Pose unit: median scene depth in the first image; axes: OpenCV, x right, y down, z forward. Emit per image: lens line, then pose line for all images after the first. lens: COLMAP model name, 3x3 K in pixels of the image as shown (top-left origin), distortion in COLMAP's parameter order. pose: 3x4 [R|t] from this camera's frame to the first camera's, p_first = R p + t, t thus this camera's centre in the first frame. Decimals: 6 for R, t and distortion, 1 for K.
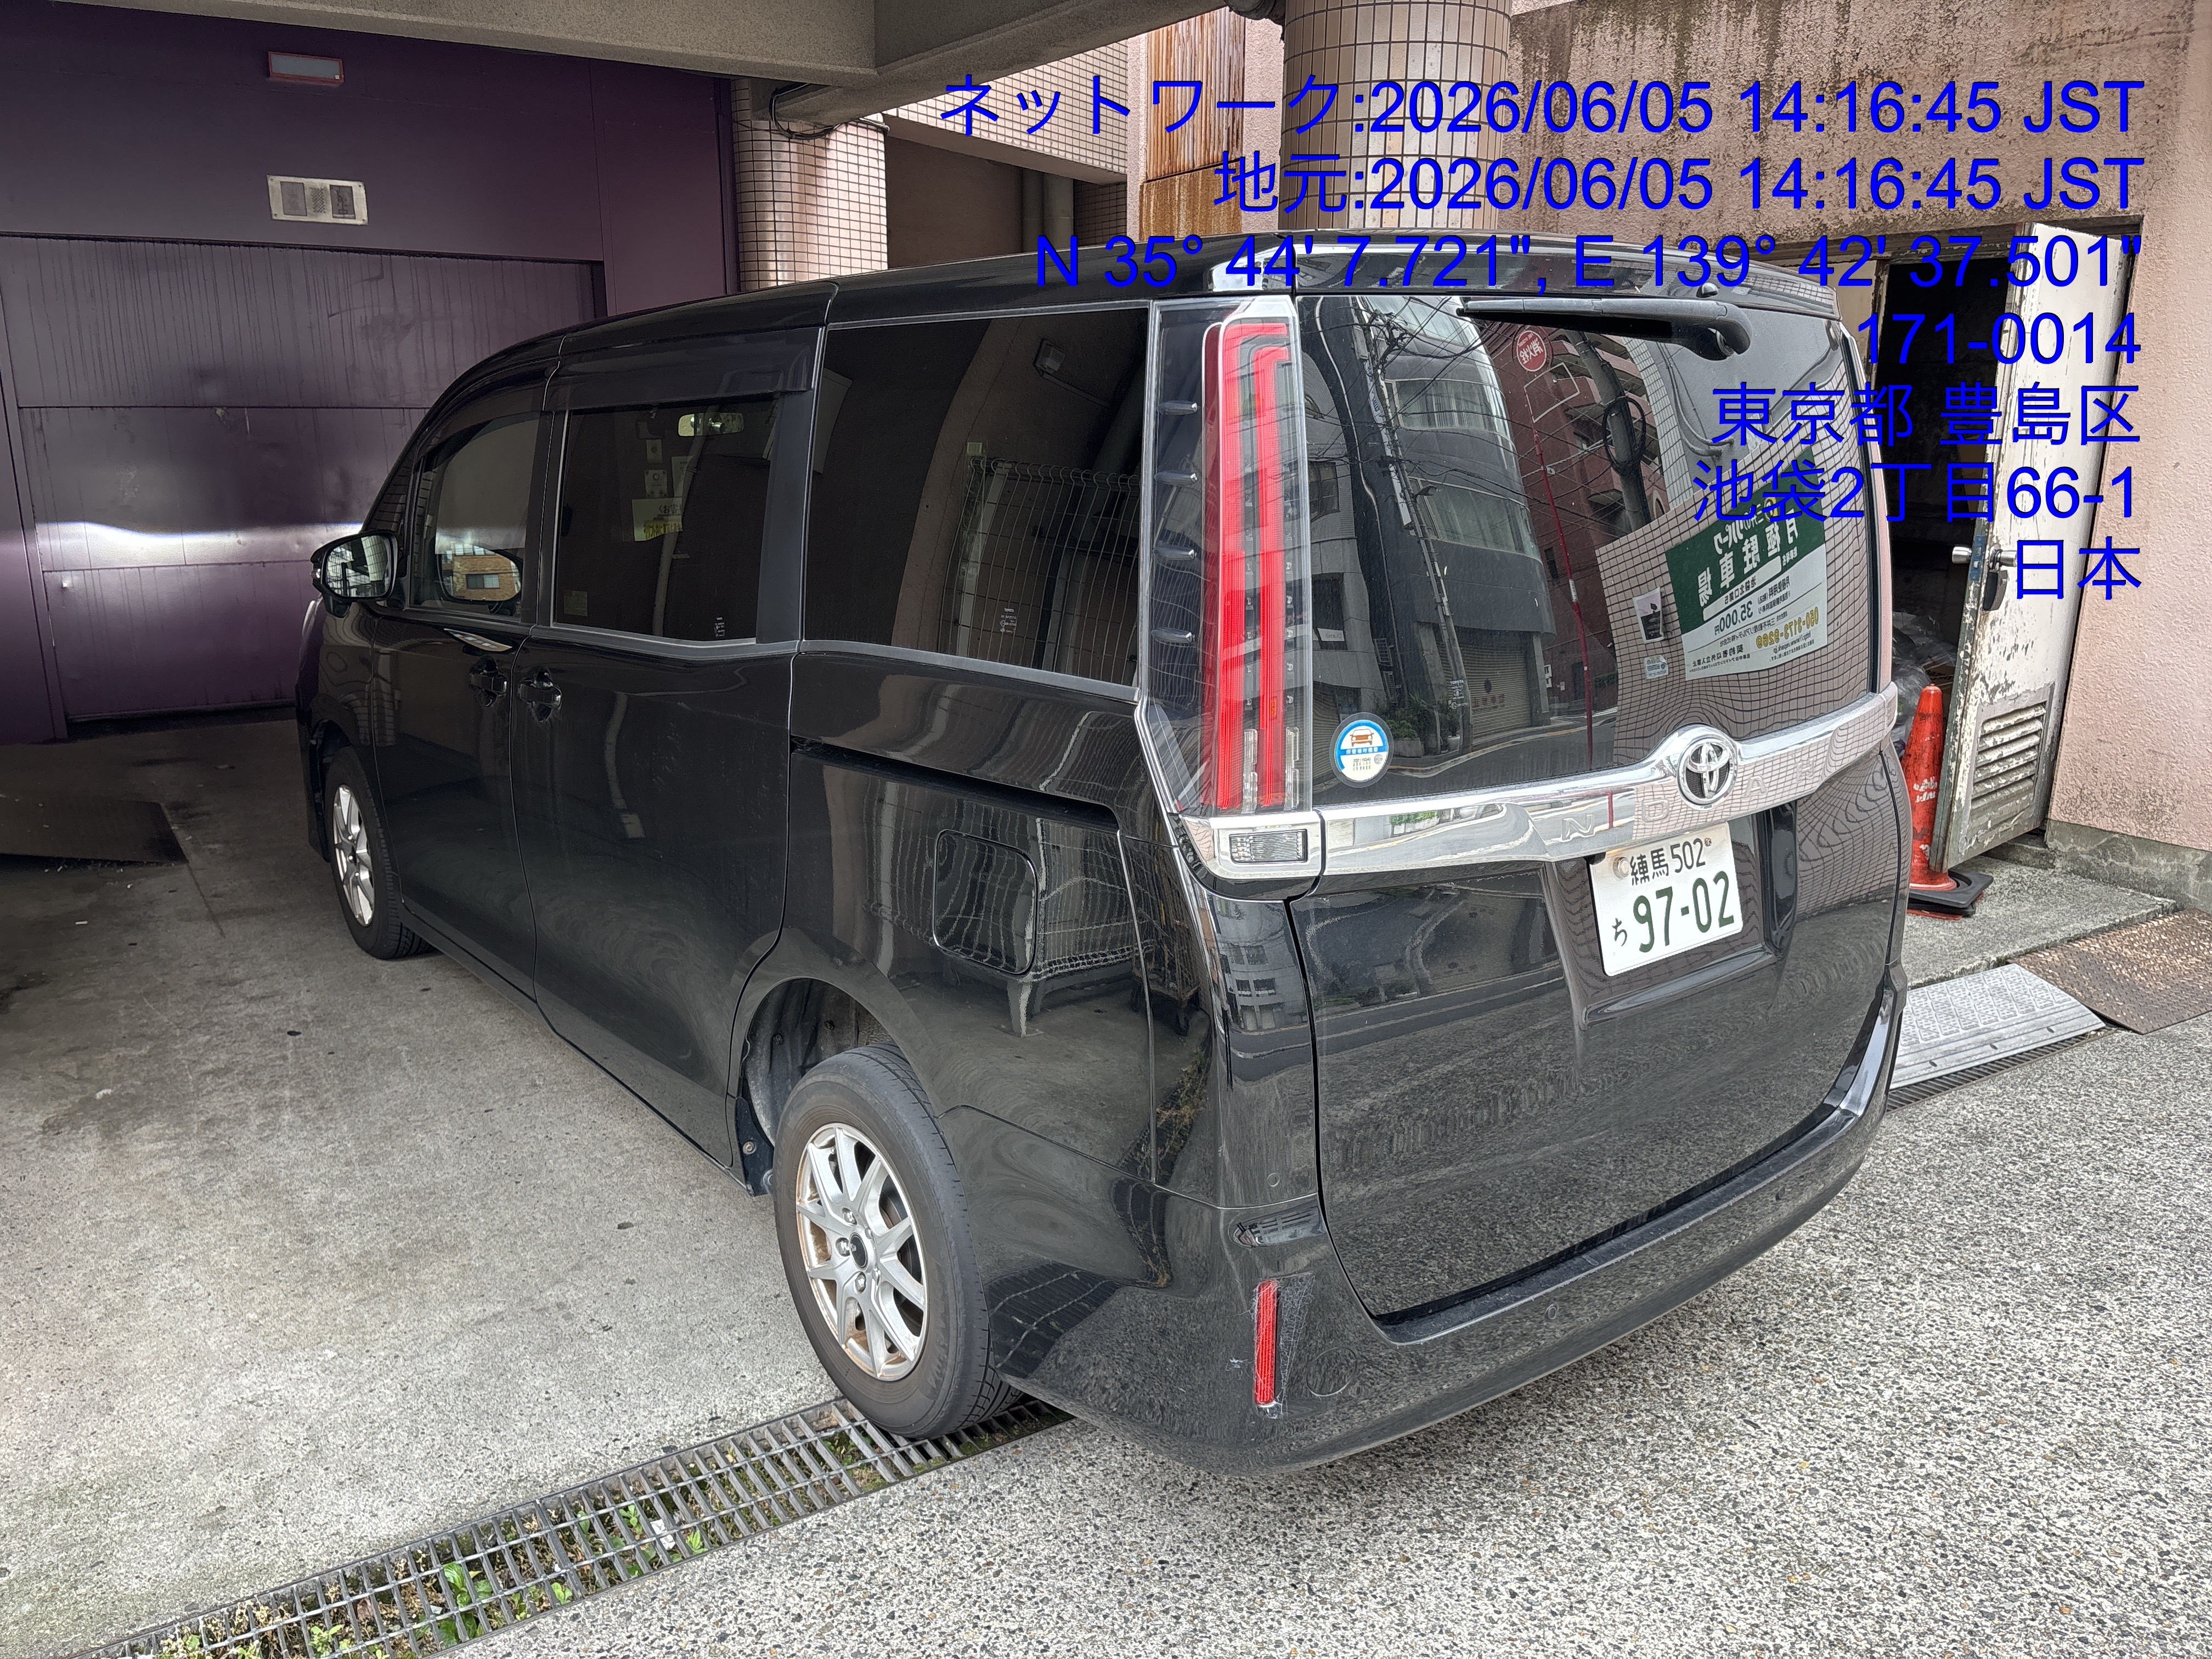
lens RADIAL K [[1656.2, 0, 1146.9], [0, 1656.2, 835.9], [0, 0, 1]] dist [0.049793, -0.054927]
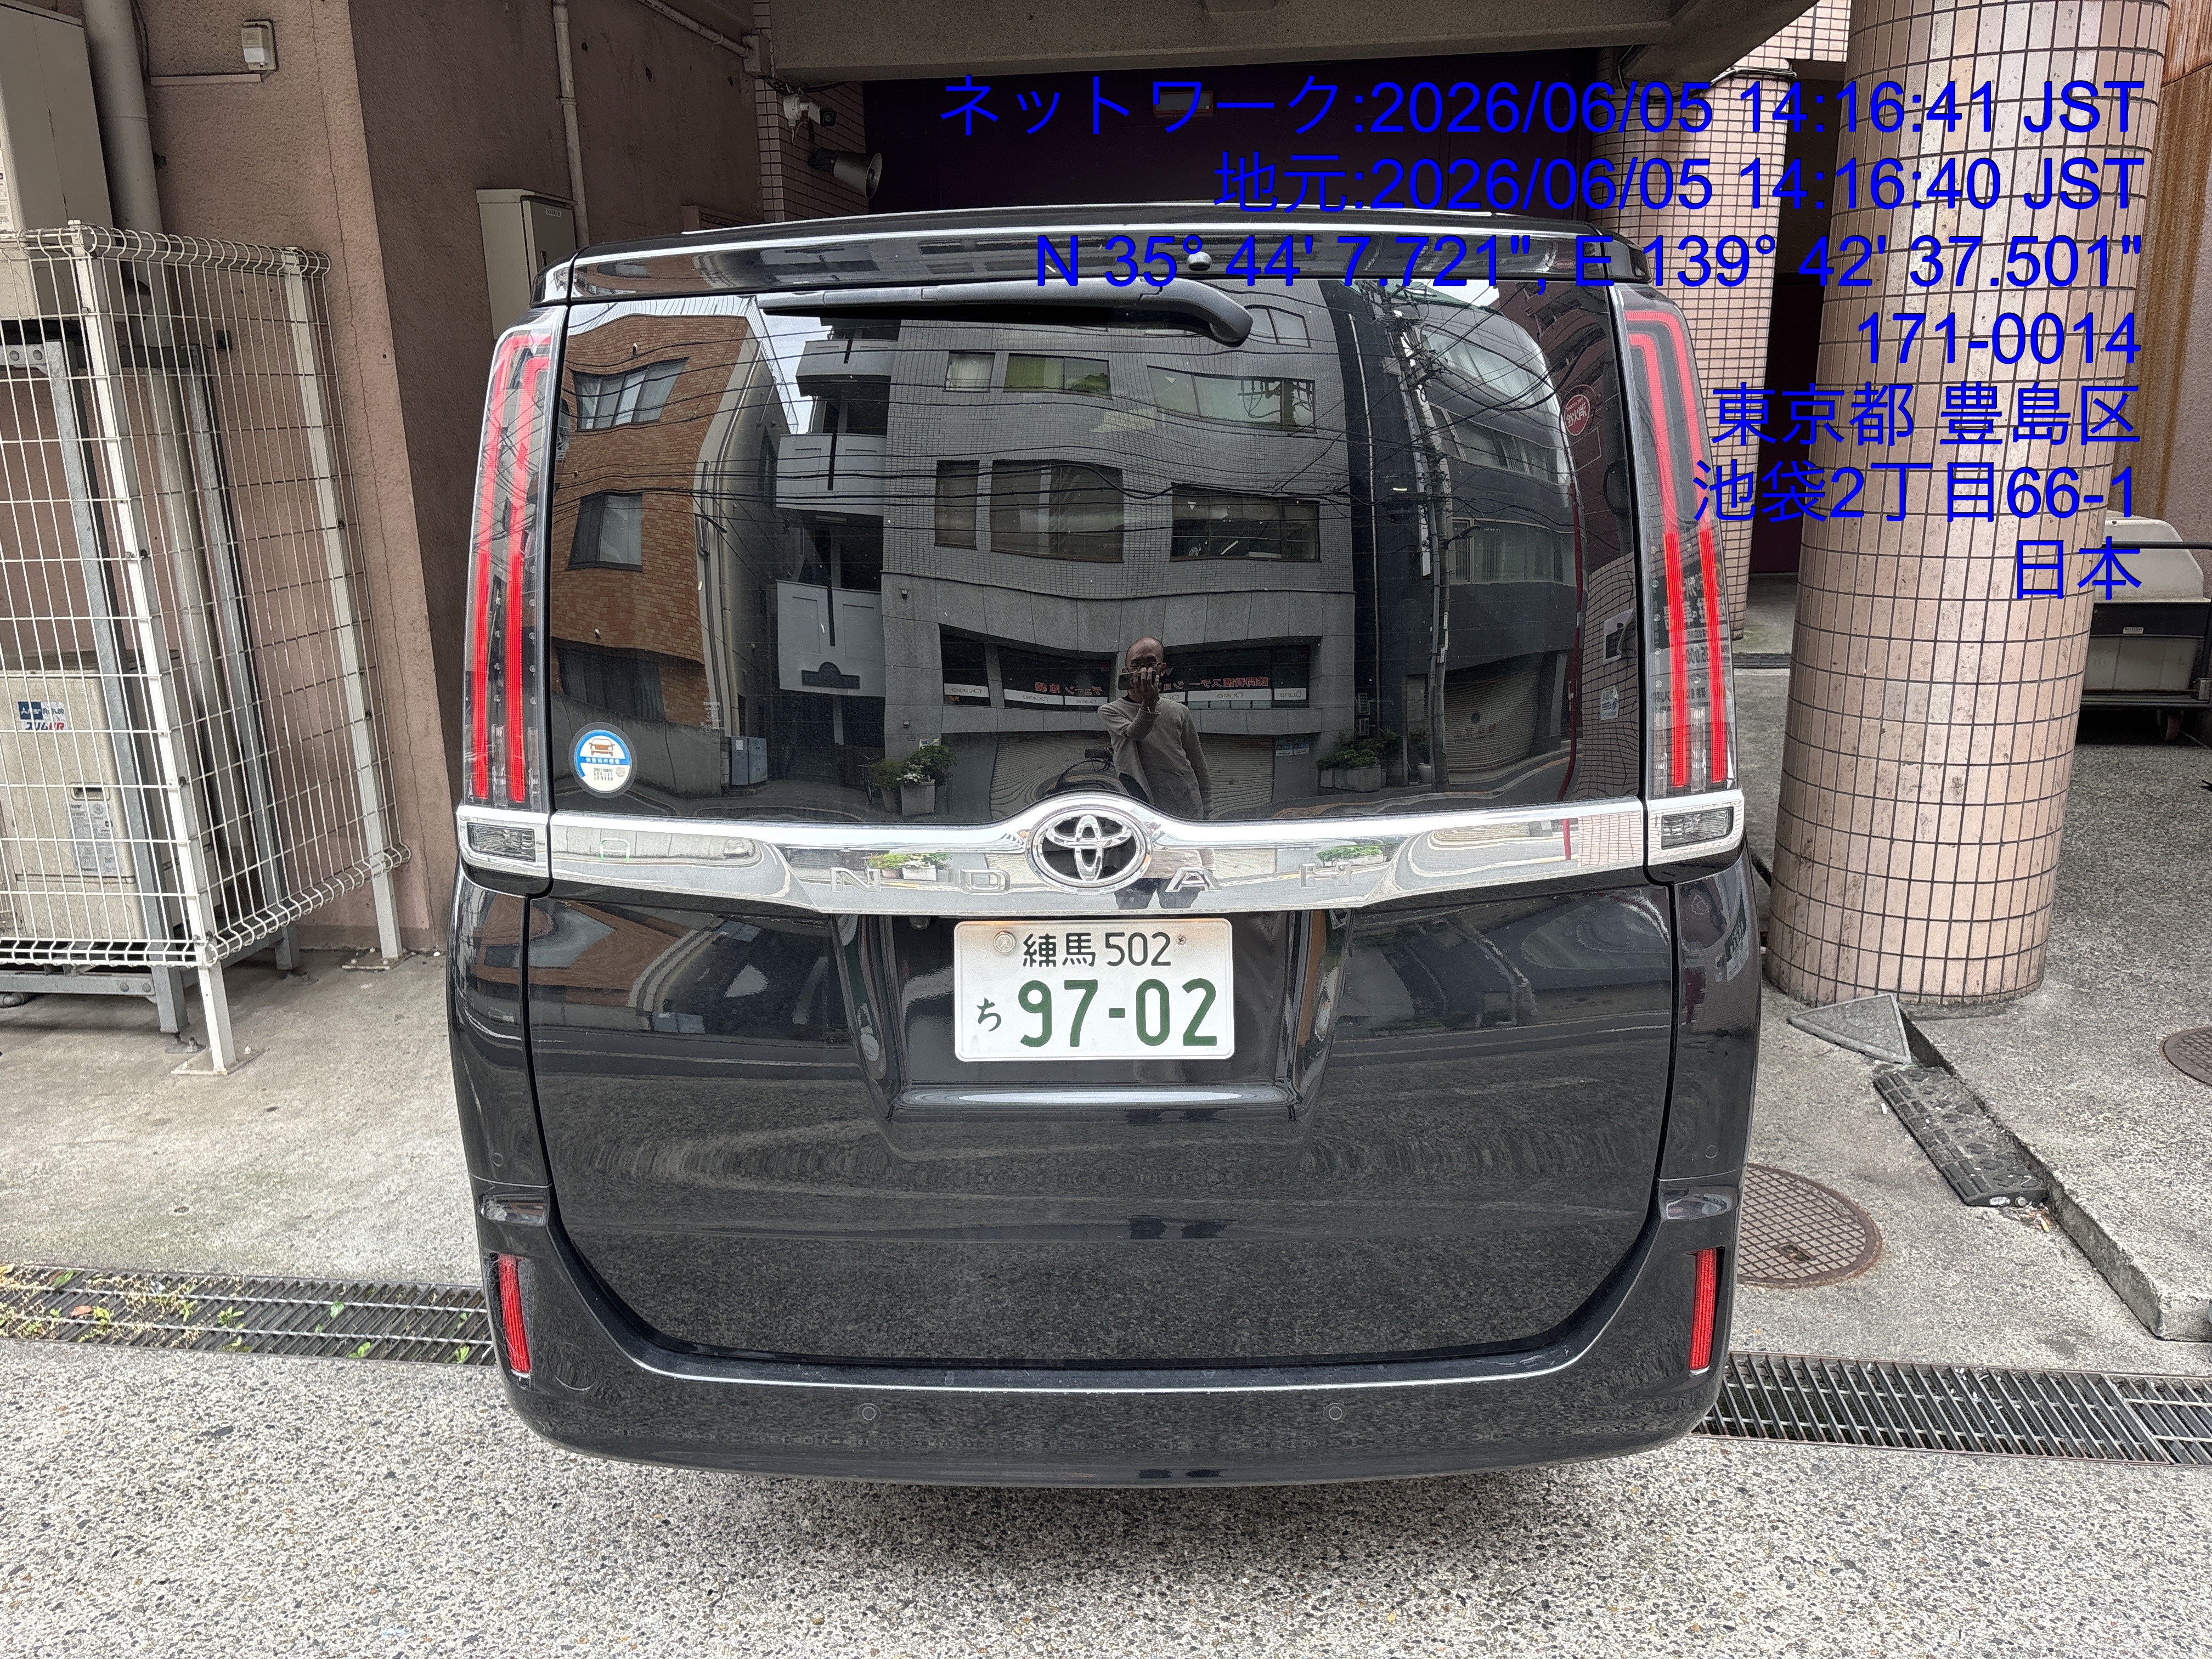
lens RADIAL K [[1656.2, 0, 1096.7], [0, 1656.2, 833.8], [0, 0, 1]] dist [0.049793, -0.054927]
pose [[0.775592, 0.149786, -0.613206, 0.823432], [-0.143997, 0.987808, 0.059160, -0.092892], [0.614591, 0.042416, 0.787705, 0.337999]]
